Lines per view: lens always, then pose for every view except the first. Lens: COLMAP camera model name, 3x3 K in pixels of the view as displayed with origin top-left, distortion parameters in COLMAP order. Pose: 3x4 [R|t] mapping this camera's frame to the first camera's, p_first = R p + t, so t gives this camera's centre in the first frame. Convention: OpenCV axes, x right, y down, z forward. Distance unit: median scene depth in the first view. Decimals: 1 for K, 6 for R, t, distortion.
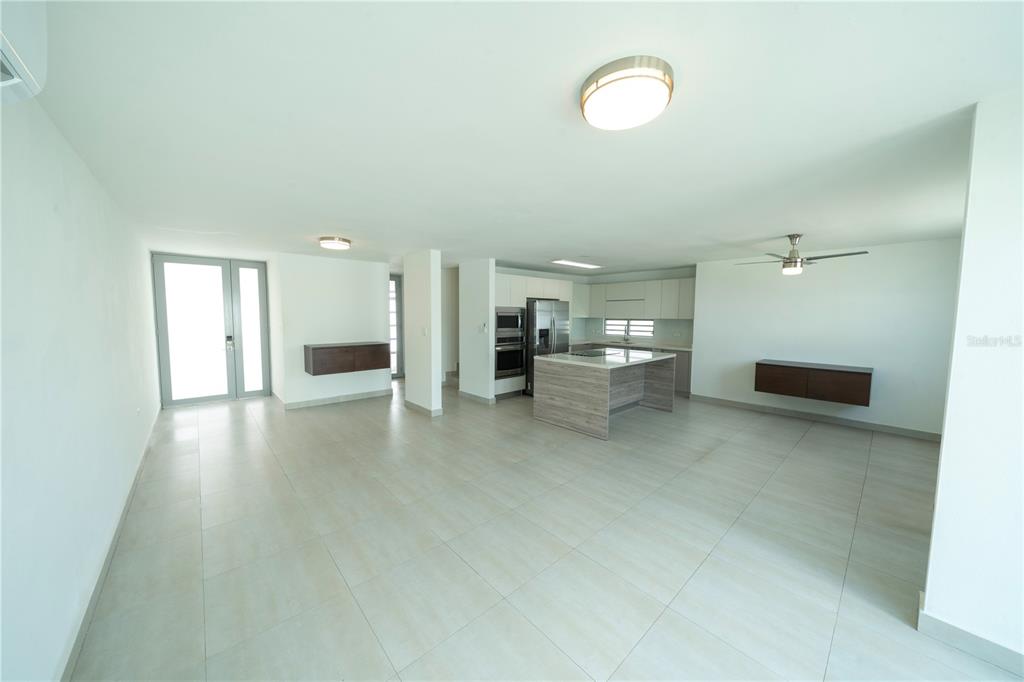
lens RADIAL K [[350.3, 0, 510.4], [0, 350.3, 342.9], [0, 0, 1]] dist [-0.003412, -0.000238]
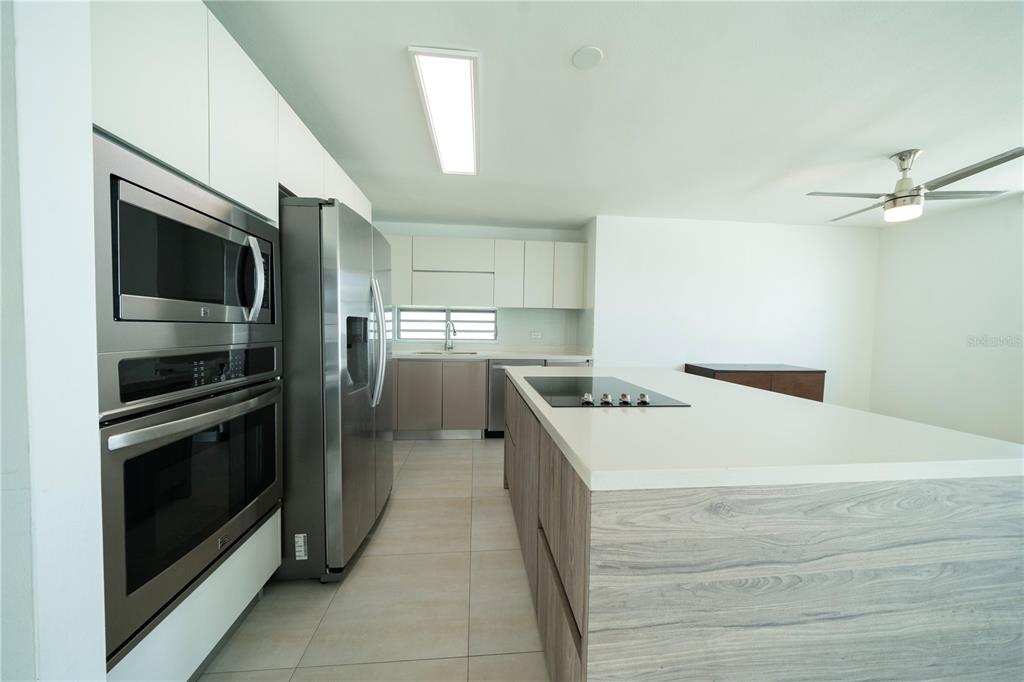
lens RADIAL K [[350.3, 0, 510.9], [0, 350.3, 339.1], [0, 0, 1]] dist [-0.003412, -0.000238]
pose [[0.604686, -0.021964, 0.796161, -0.058396], [0.053464, 0.998484, -0.013061, -0.014063], [-0.794667, 0.050463, 0.604944, 0.861341]]
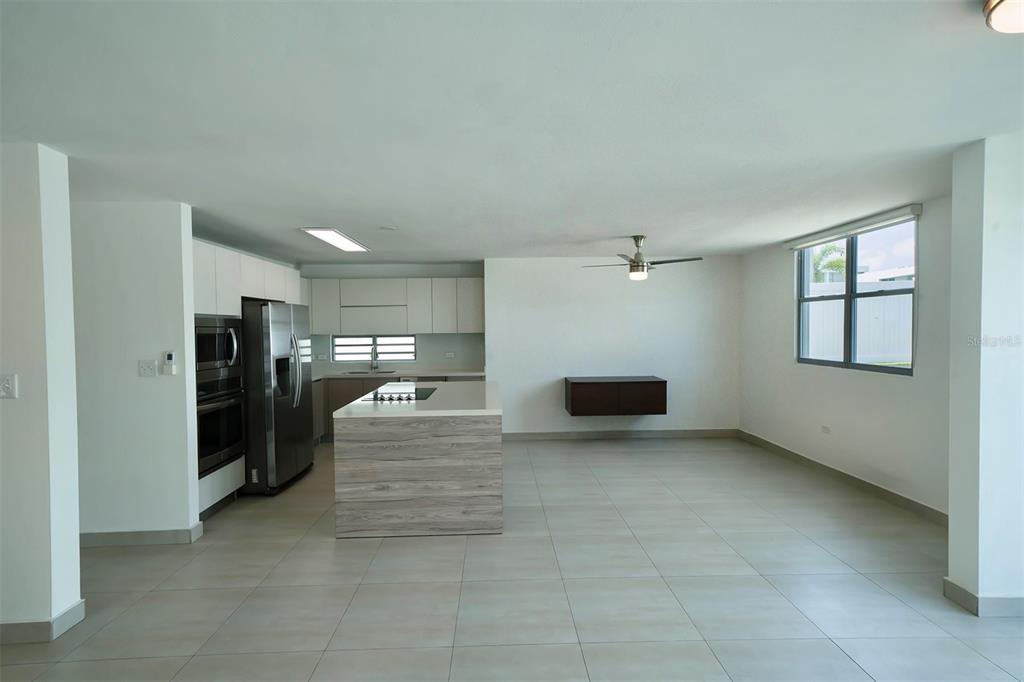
lens RADIAL K [[492.8, 0, 511.5], [0, 492.8, 342.3], [0, 0, 1]] dist [0.019011, 0.000159]
pose [[0.651718, -0.035877, 0.757612, -0.273236], [0.076758, 0.996872, -0.018821, -0.026796], [-0.754567, 0.070419, 0.652434, 0.313087]]
